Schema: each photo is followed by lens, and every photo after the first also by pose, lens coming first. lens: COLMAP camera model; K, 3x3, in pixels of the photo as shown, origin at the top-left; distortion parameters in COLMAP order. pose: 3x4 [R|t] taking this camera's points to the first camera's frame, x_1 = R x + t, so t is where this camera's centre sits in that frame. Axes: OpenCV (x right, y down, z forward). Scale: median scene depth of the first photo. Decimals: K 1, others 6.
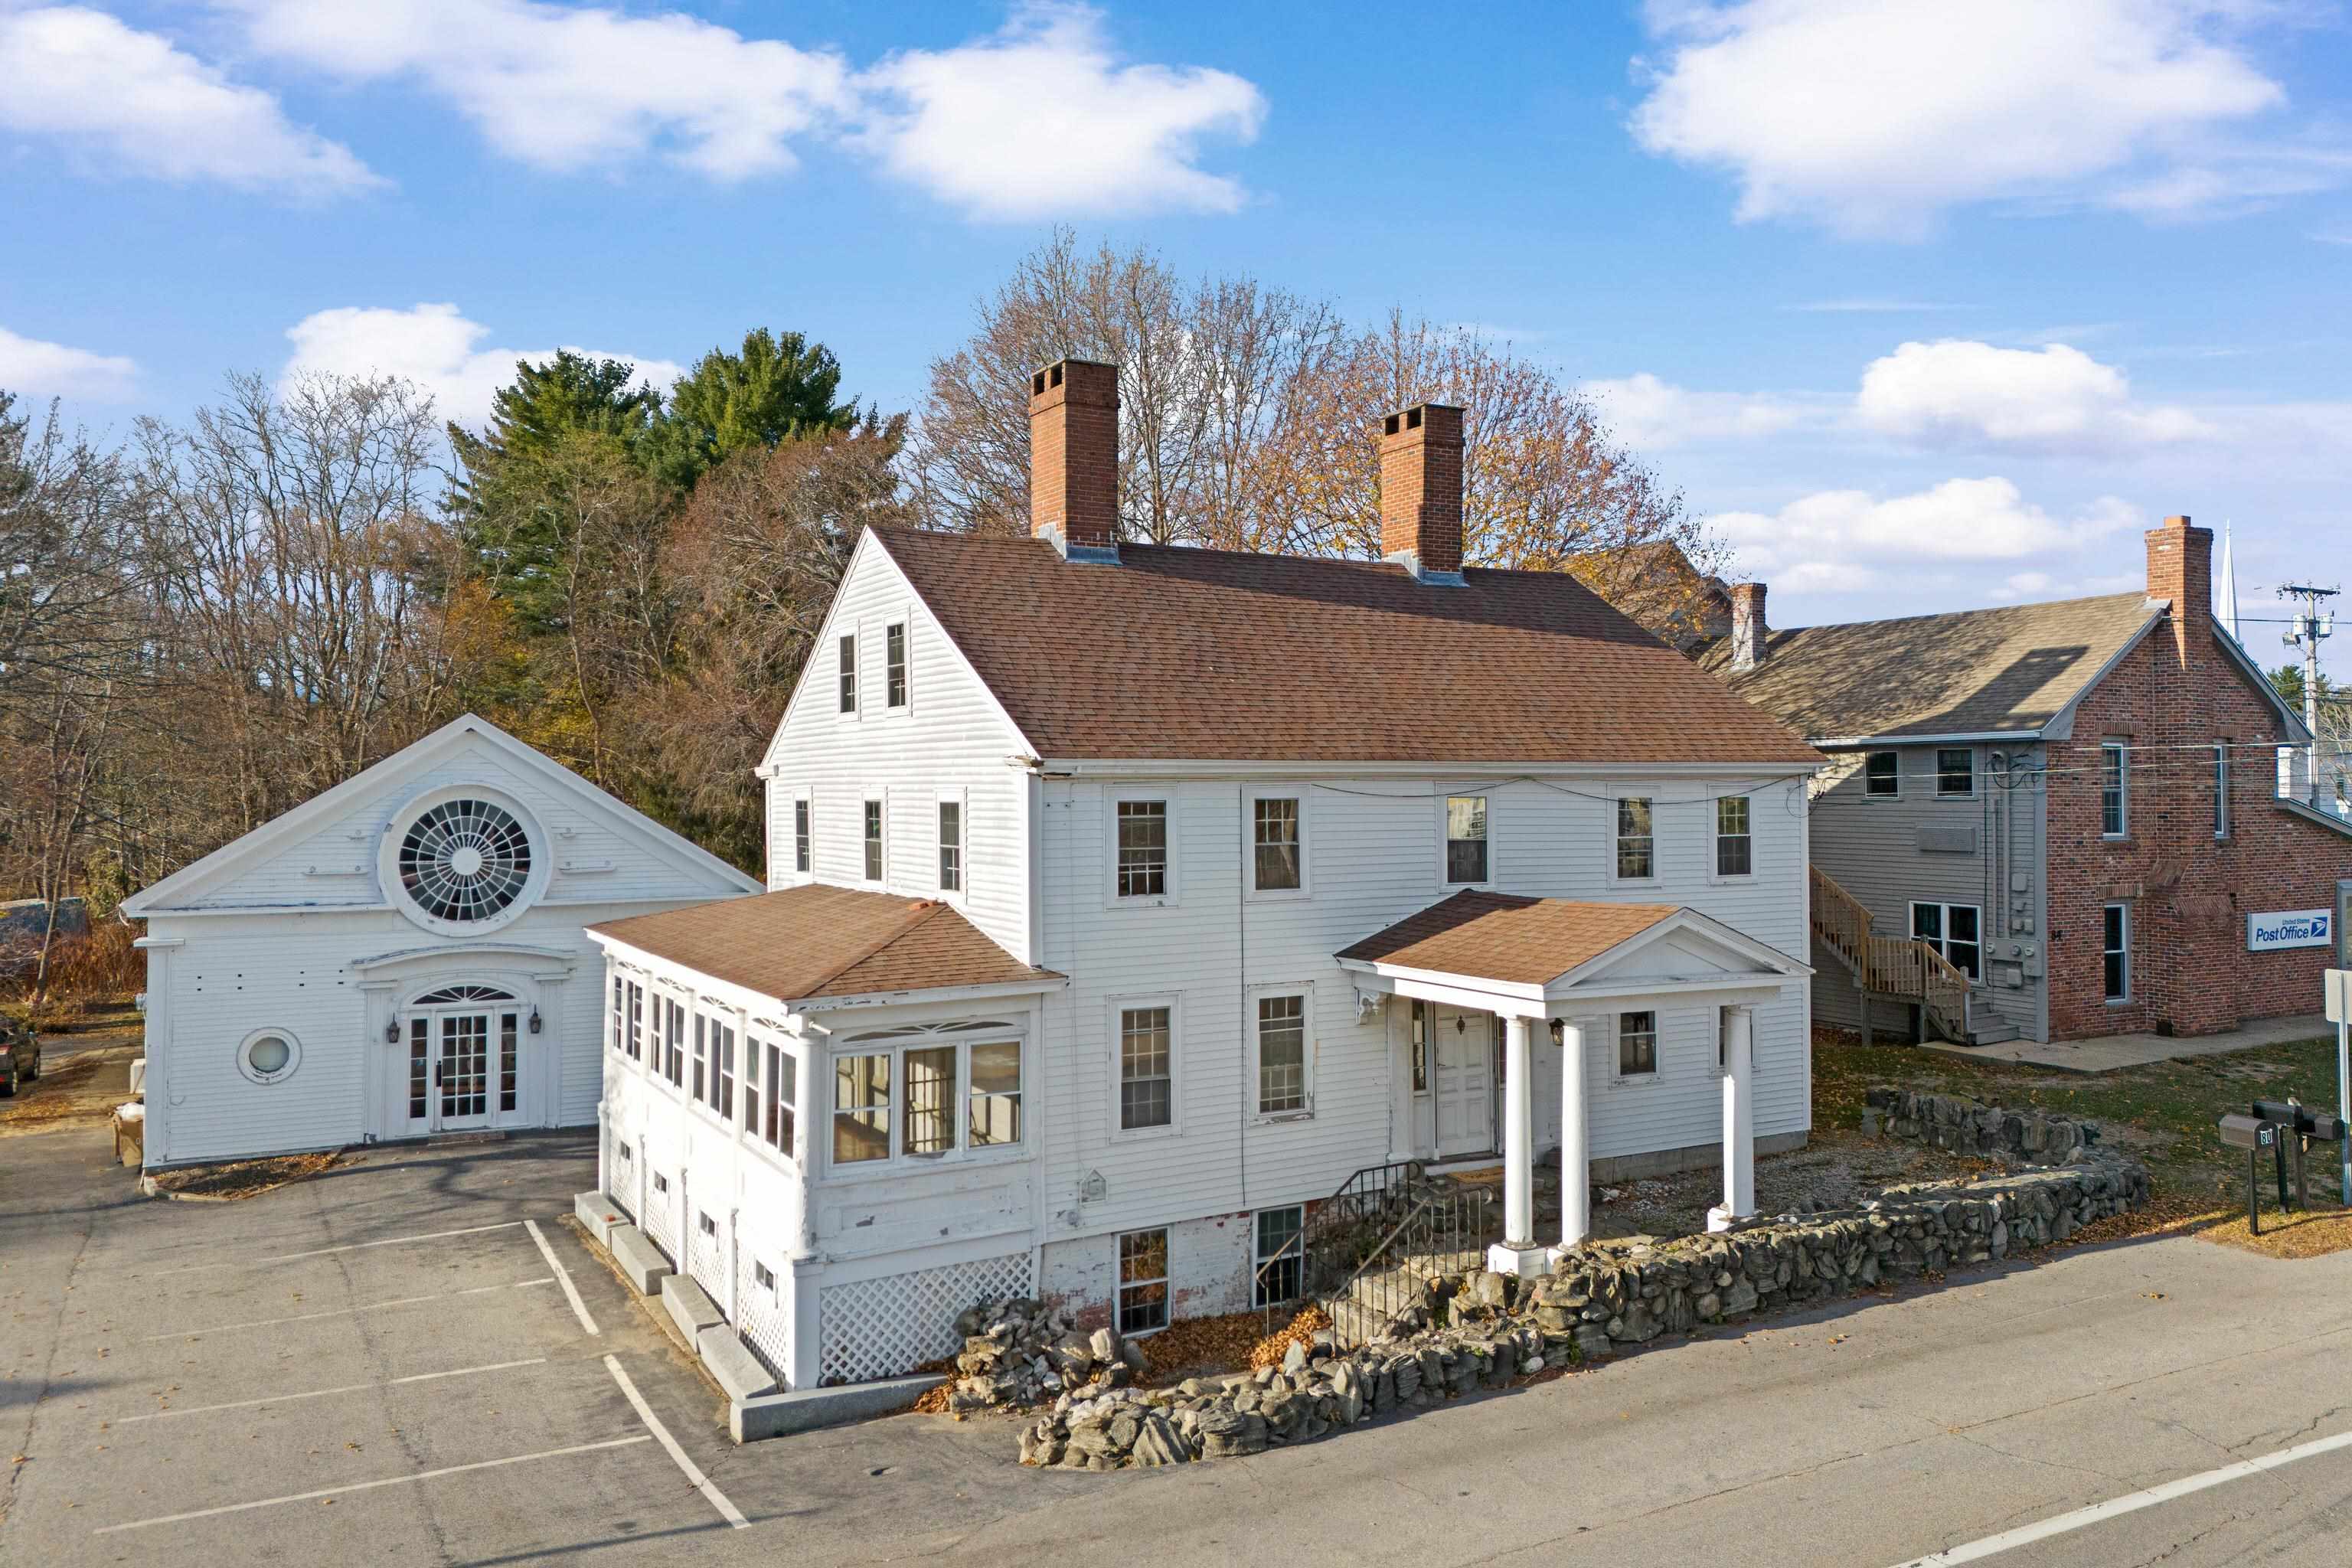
lens RADIAL K [[1719.2, 0, 1180.3], [0, 1719.2, 763.2], [0, 0, 1]] dist [0.071422, -0.041436]
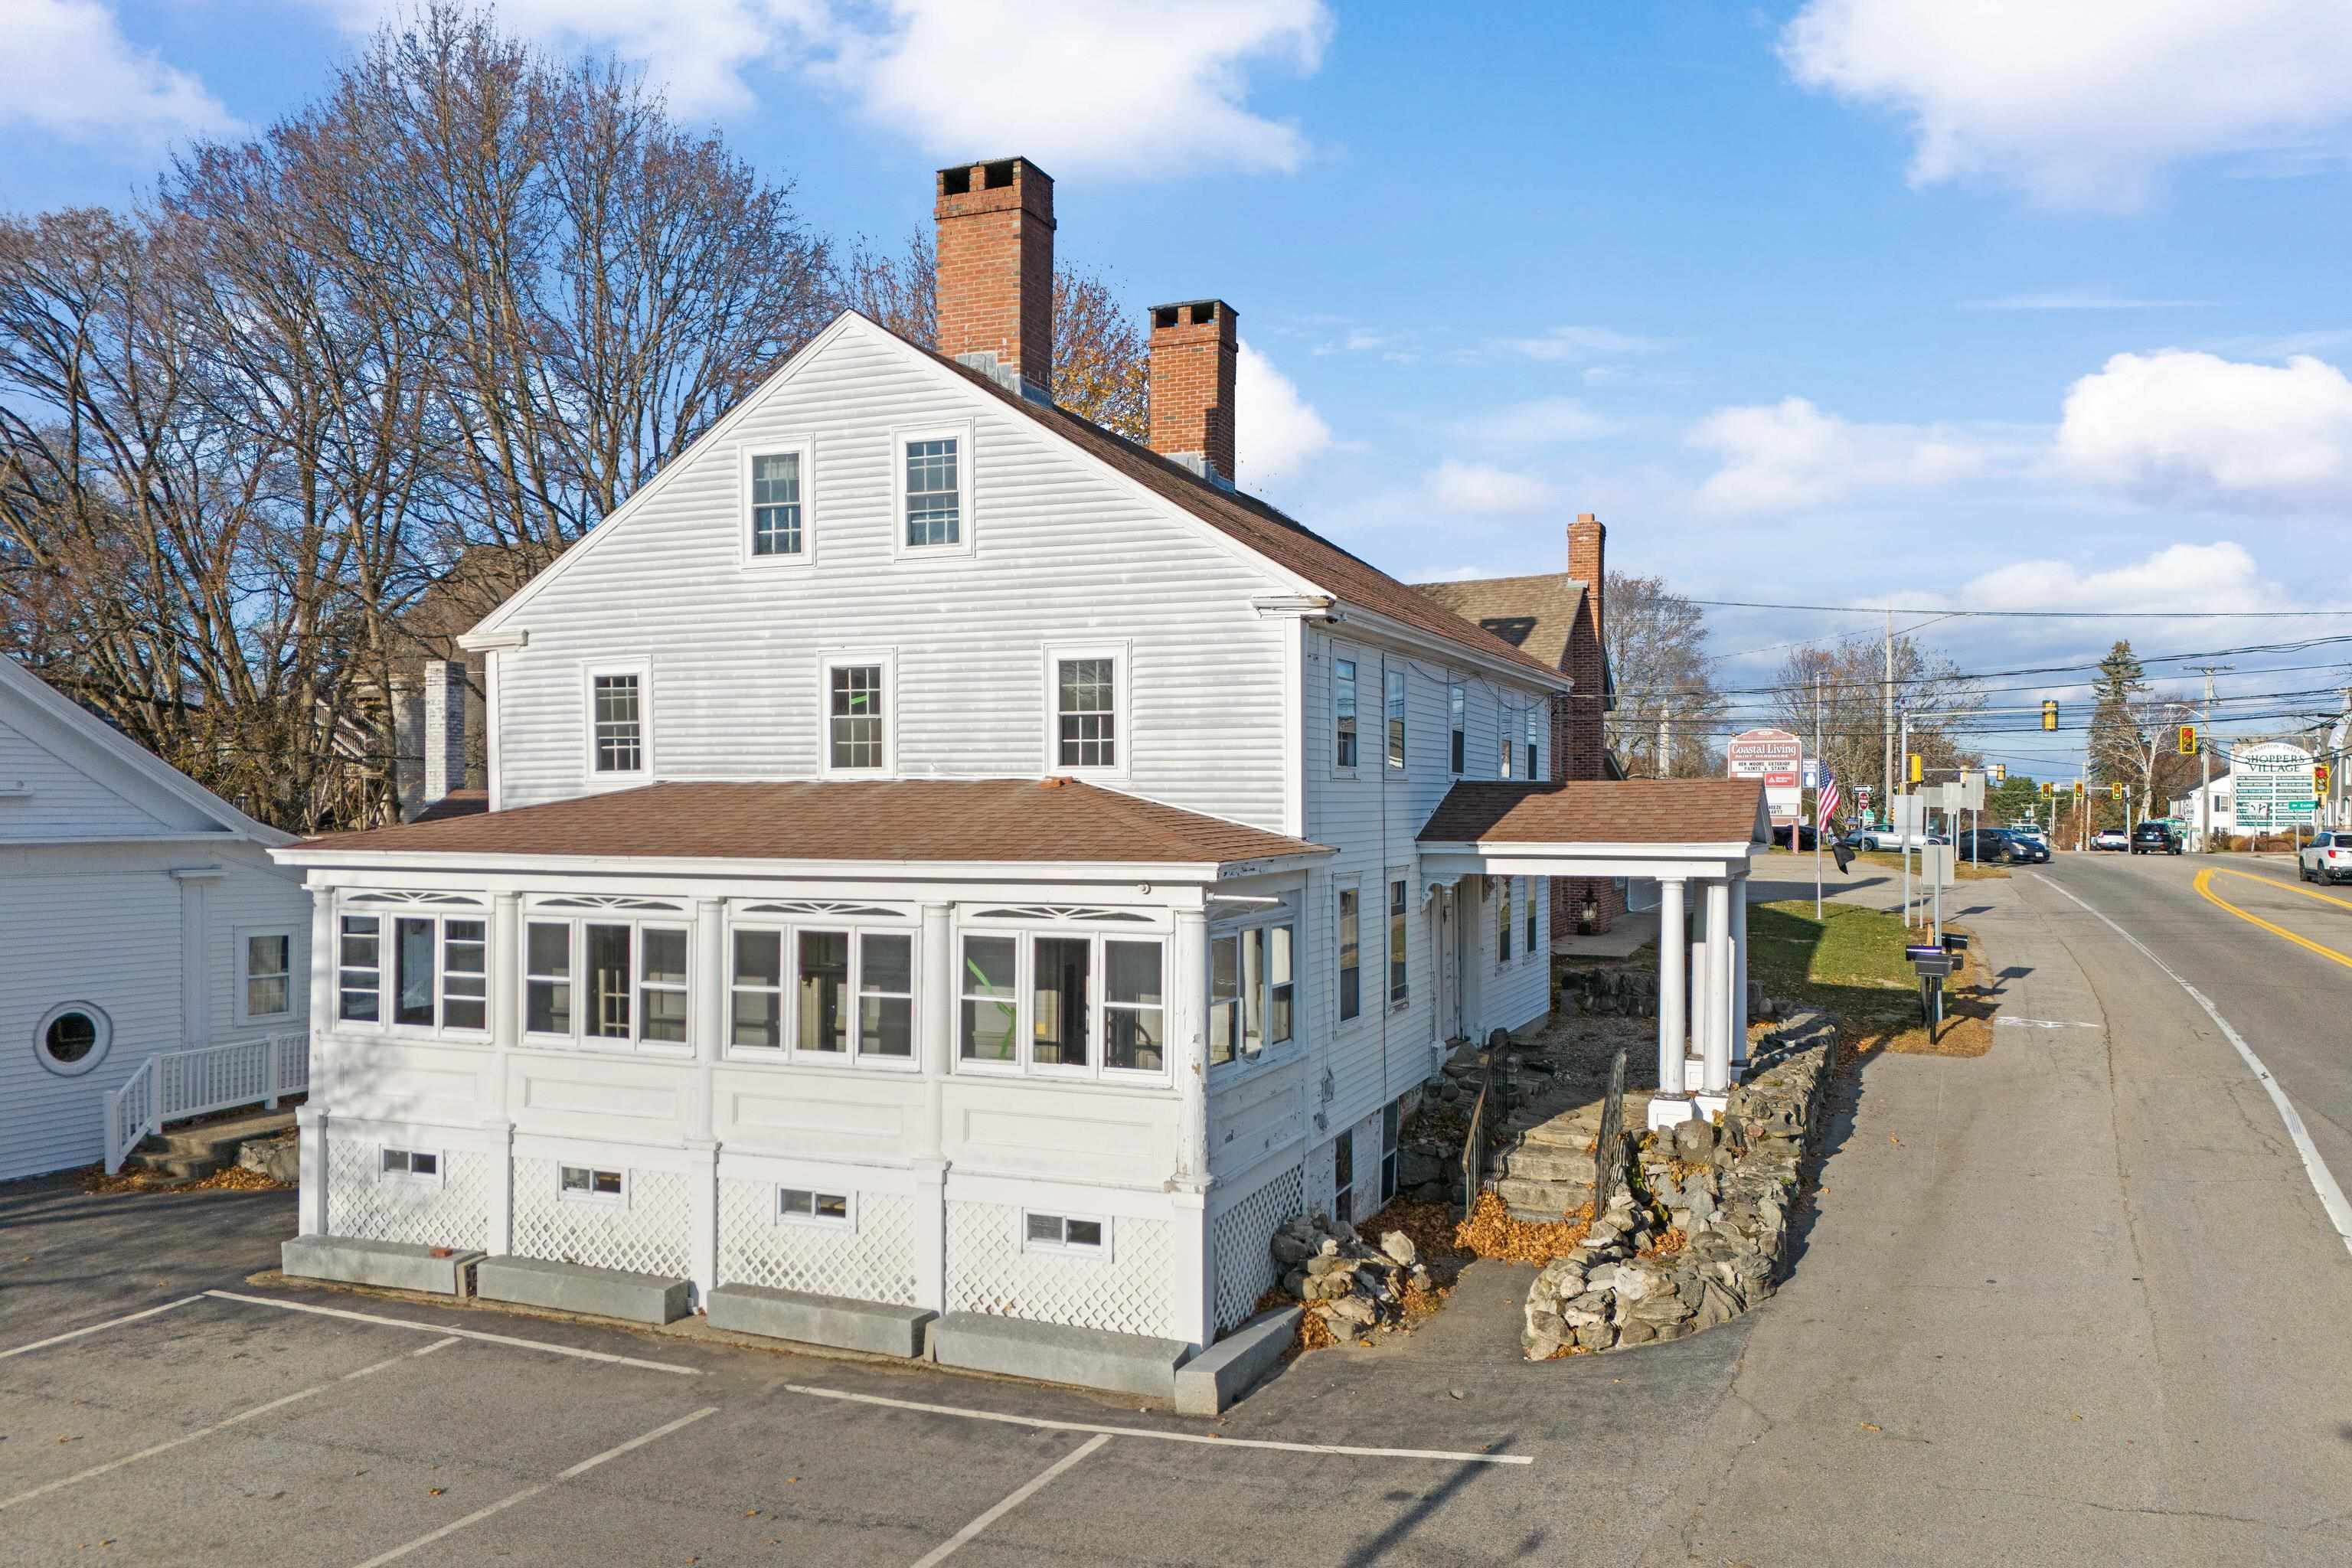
lens RADIAL K [[1719.2, 0, 1176.2], [0, 1719.2, 826.5], [0, 0, 1]] dist [0.071422, -0.041436]
pose [[0.791124, -0.002462, 0.611651, -0.620209], [-0.012048, 0.999735, 0.019608, 0.088419], [-0.611537, -0.022881, 0.790885, 0.325183]]
